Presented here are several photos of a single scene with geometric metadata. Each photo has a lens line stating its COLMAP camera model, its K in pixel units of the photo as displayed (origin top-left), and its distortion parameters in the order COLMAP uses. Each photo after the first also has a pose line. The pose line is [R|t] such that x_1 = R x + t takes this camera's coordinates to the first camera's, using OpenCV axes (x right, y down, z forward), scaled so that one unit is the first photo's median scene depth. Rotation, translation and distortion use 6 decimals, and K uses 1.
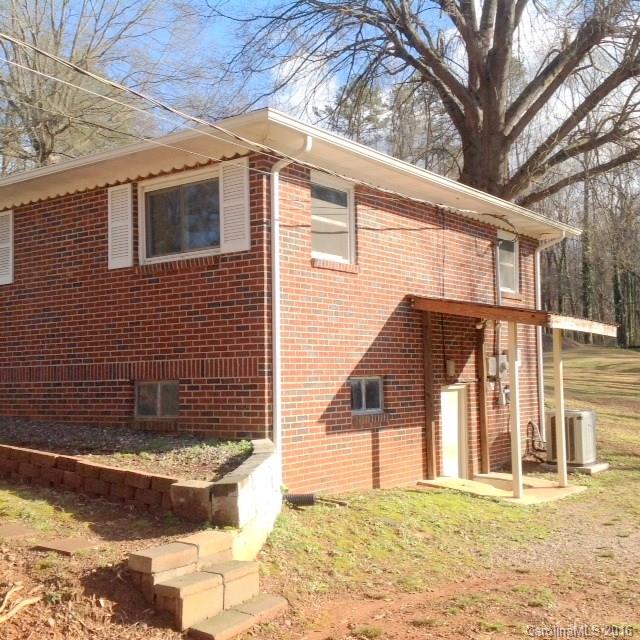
lens RADIAL K [[792.9, 0, 320.0], [0, 792.9, 320.0], [0, 0, 1]] dist [0.212510, -0.574312]
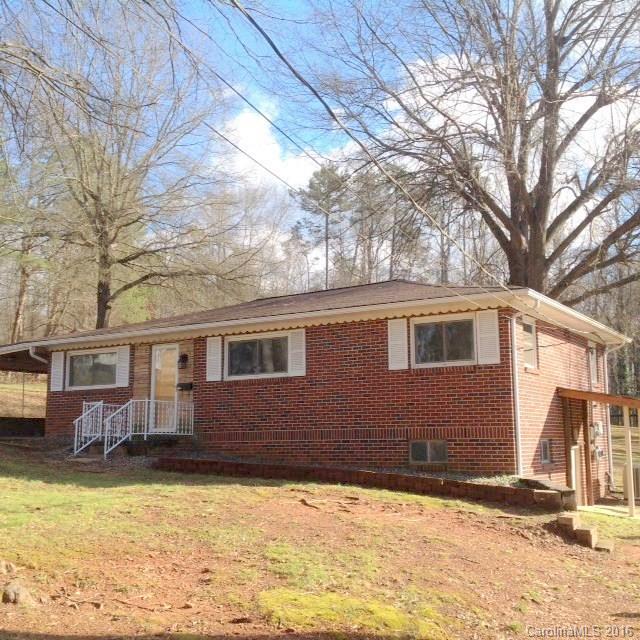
lens RADIAL K [[792.9, 0, 320.0], [0, 792.9, 320.0], [0, 0, 1]] dist [0.212510, -0.574312]
pose [[0.996107, 0.019300, 0.086014, -0.541032], [-0.012363, 0.996681, -0.080457, -0.032521], [-0.087282, 0.079080, 0.993040, -0.595087]]
